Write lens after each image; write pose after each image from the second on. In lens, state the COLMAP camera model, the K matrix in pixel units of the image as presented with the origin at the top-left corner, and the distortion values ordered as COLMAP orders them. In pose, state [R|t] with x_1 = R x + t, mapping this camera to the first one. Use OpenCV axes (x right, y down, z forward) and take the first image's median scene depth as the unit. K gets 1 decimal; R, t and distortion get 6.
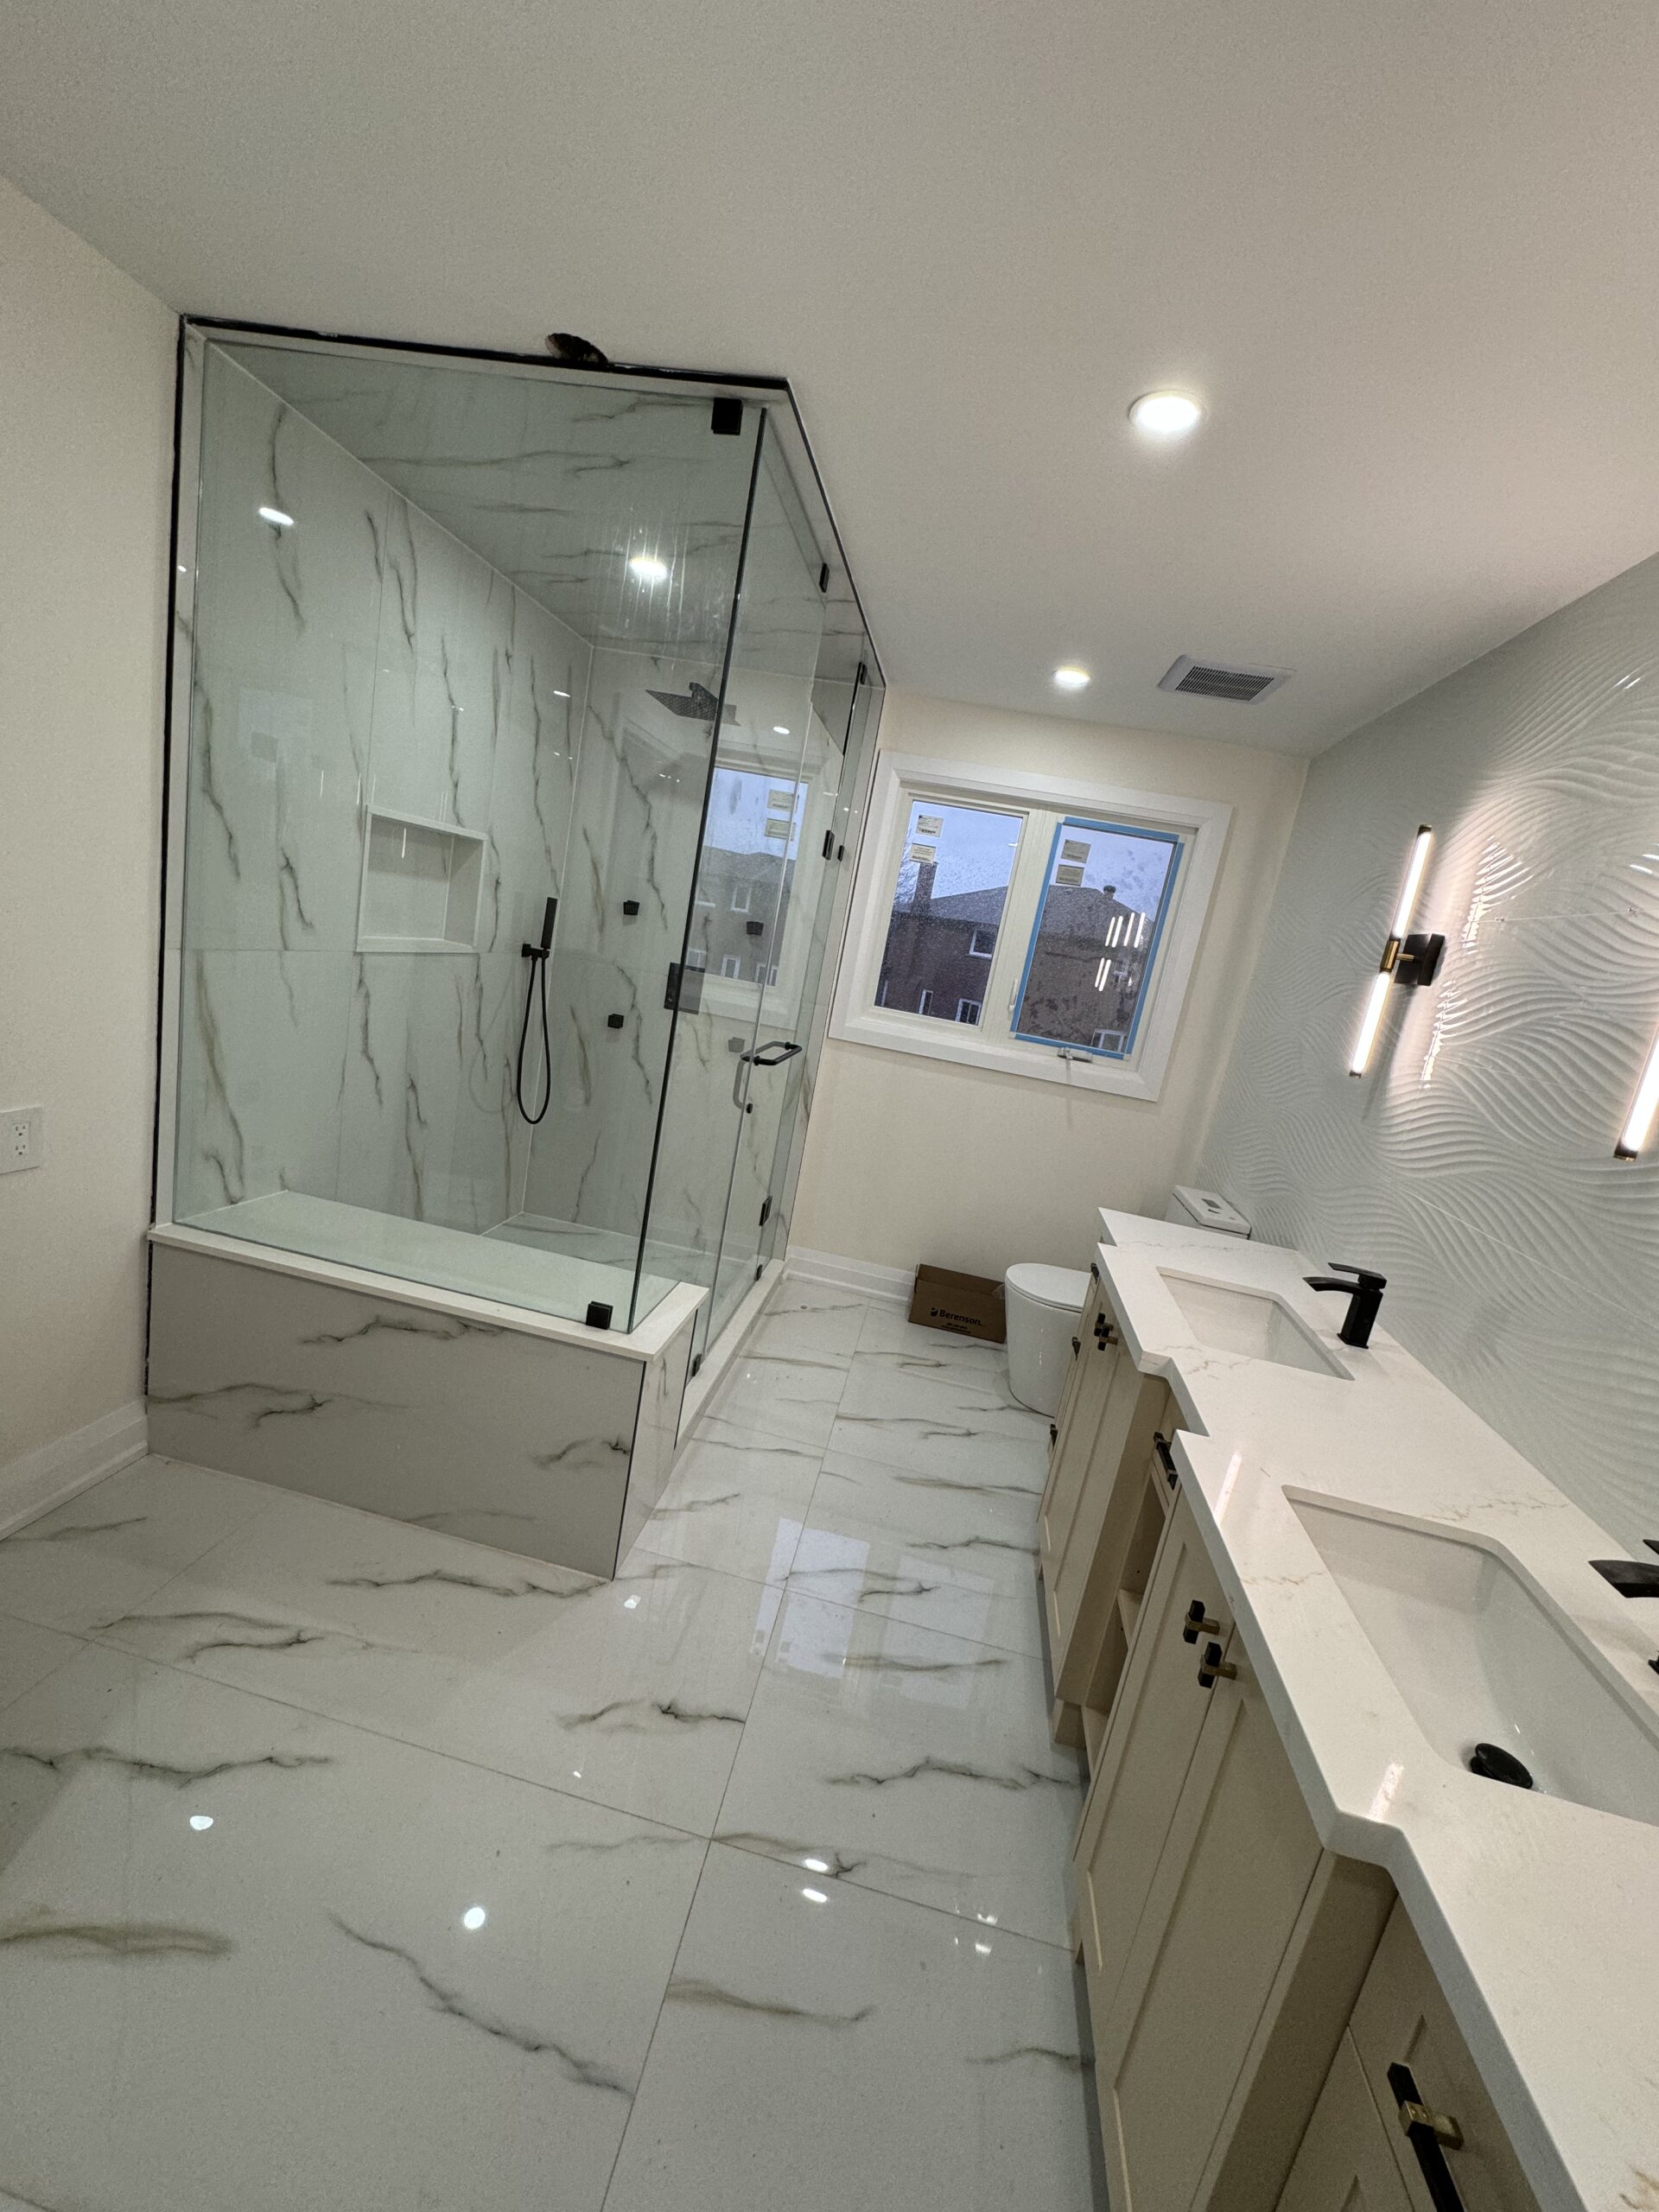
lens RADIAL K [[883.3, 0, 826.4], [0, 883.3, 1104.2], [0, 0, 1]] dist [-0.001092, -0.000319]
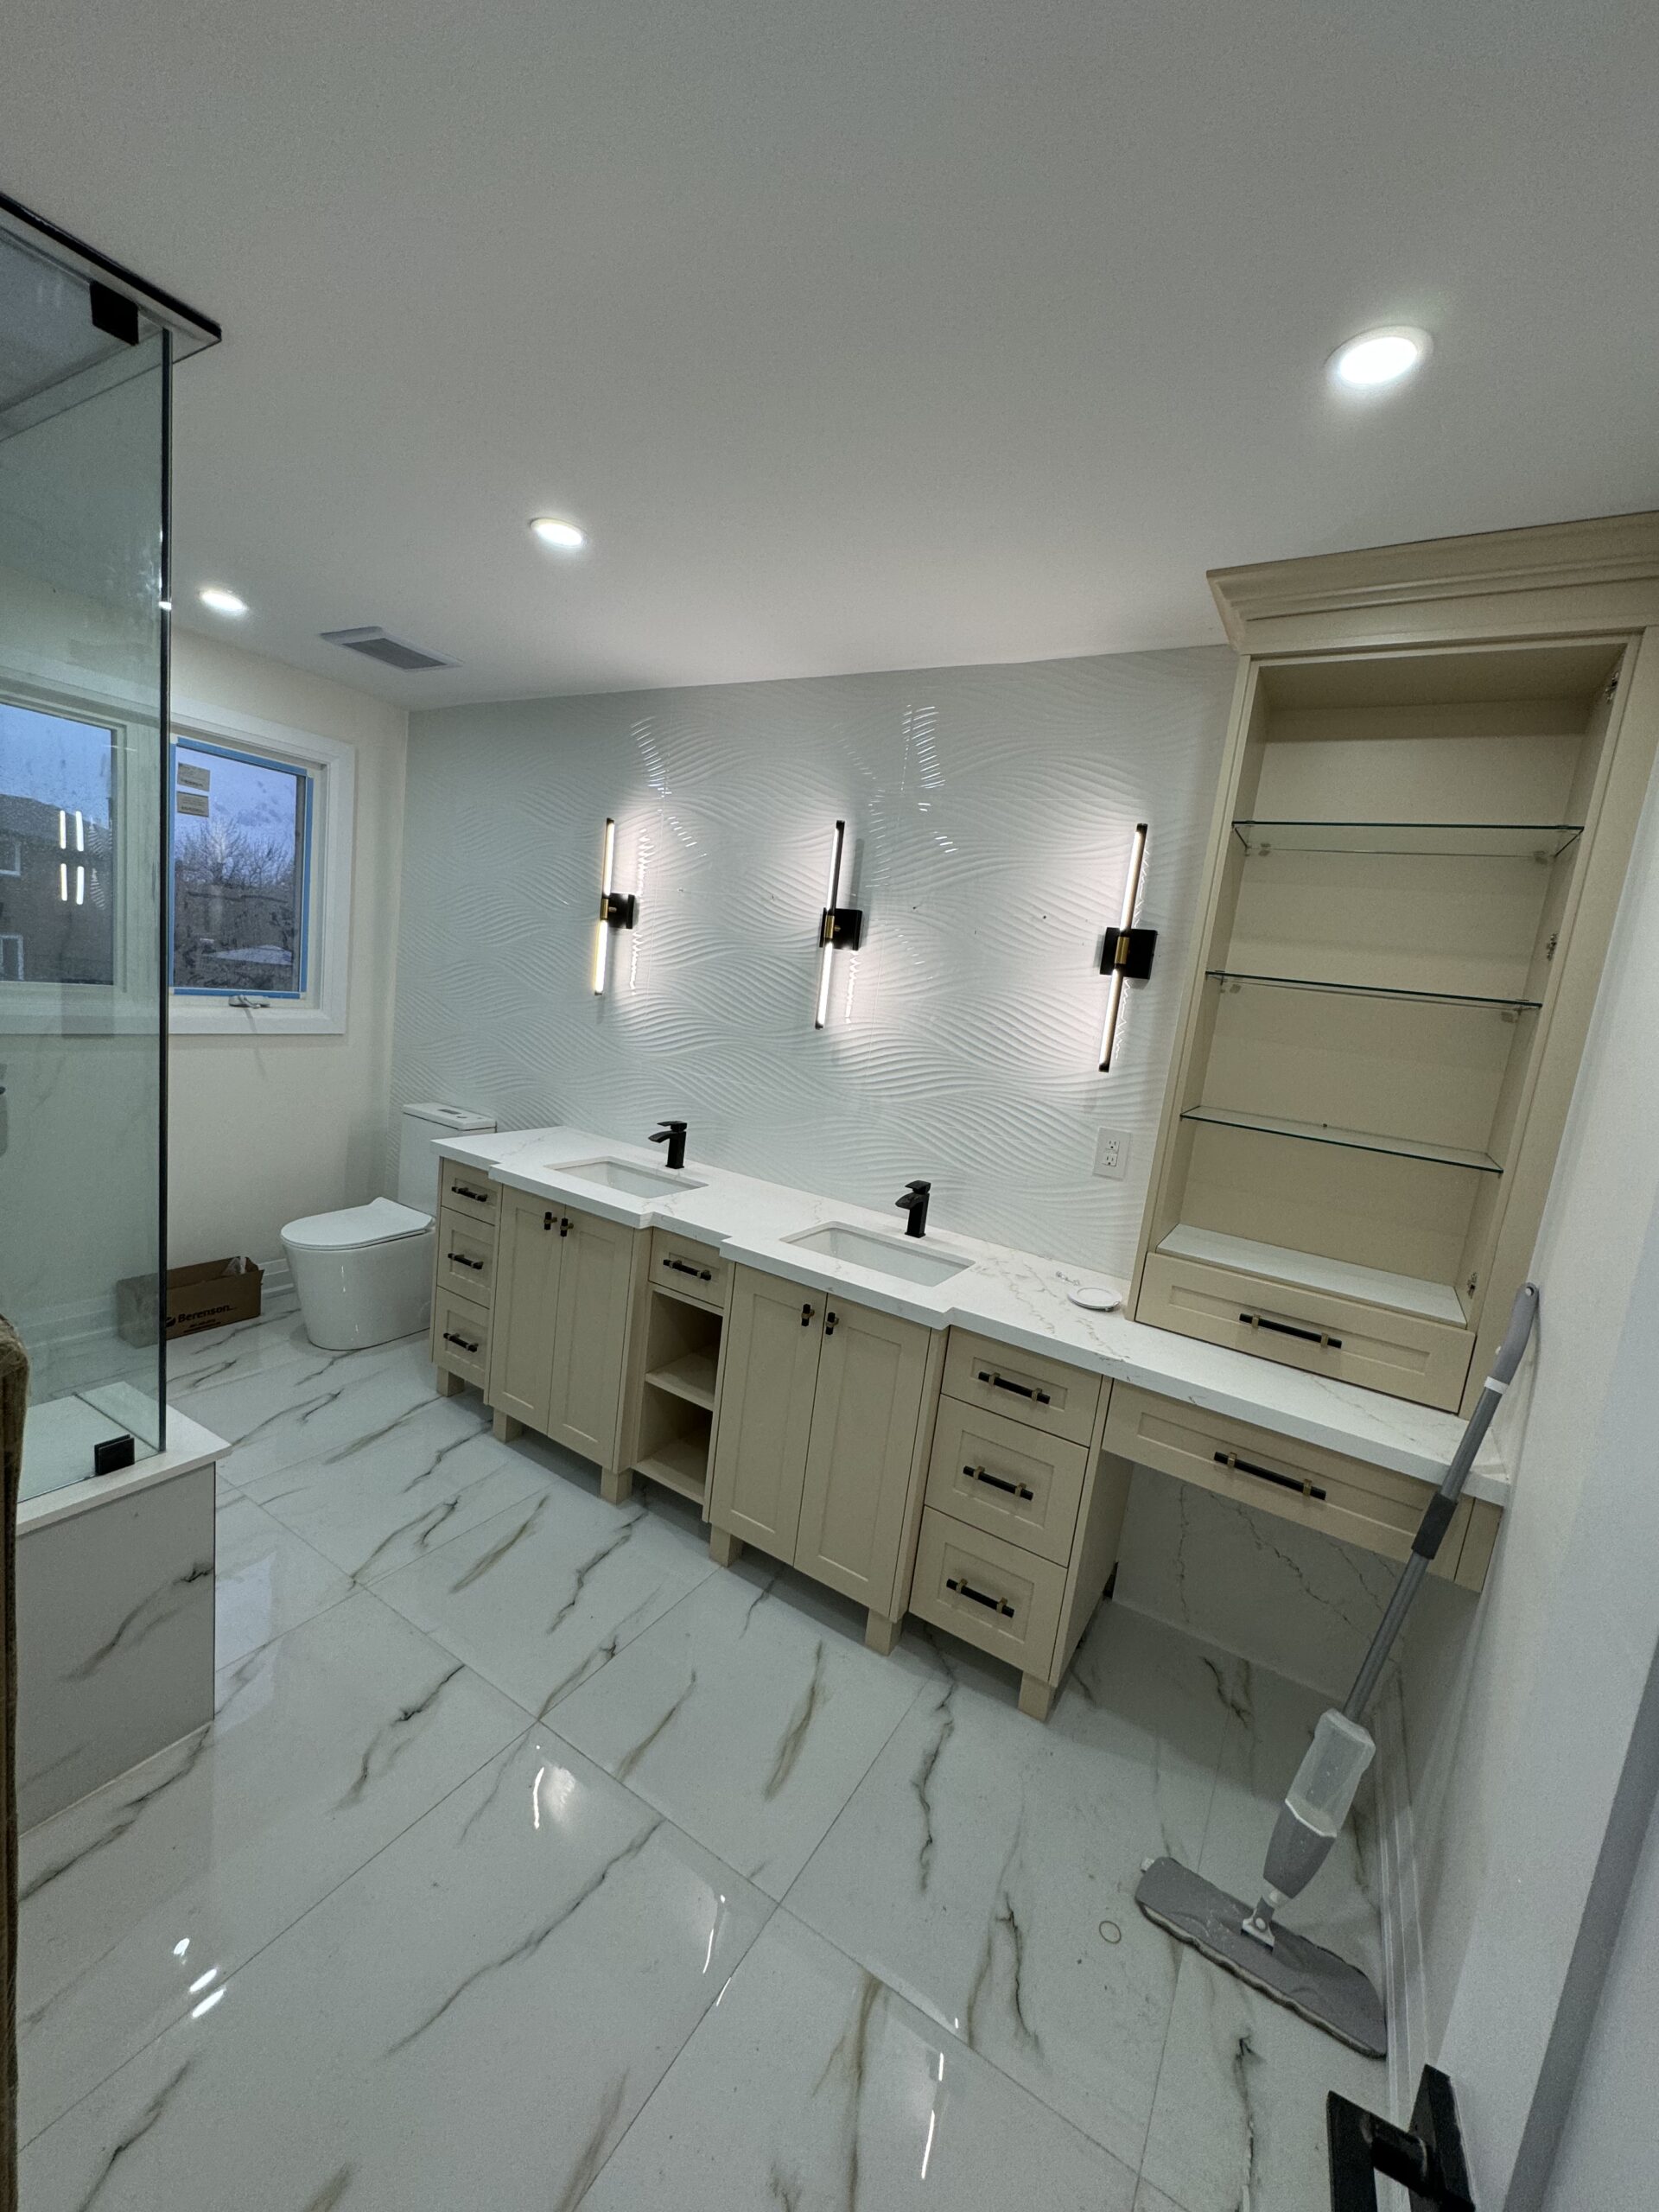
lens RADIAL K [[883.3, 0, 836.7], [0, 883.3, 1105.9], [0, 0, 1]] dist [-0.001092, -0.000319]
pose [[0.383214, -0.269207, 0.883558, -0.565702], [0.131413, 0.962744, 0.236338, -0.147065], [-0.914263, 0.025543, 0.404314, 0.077831]]
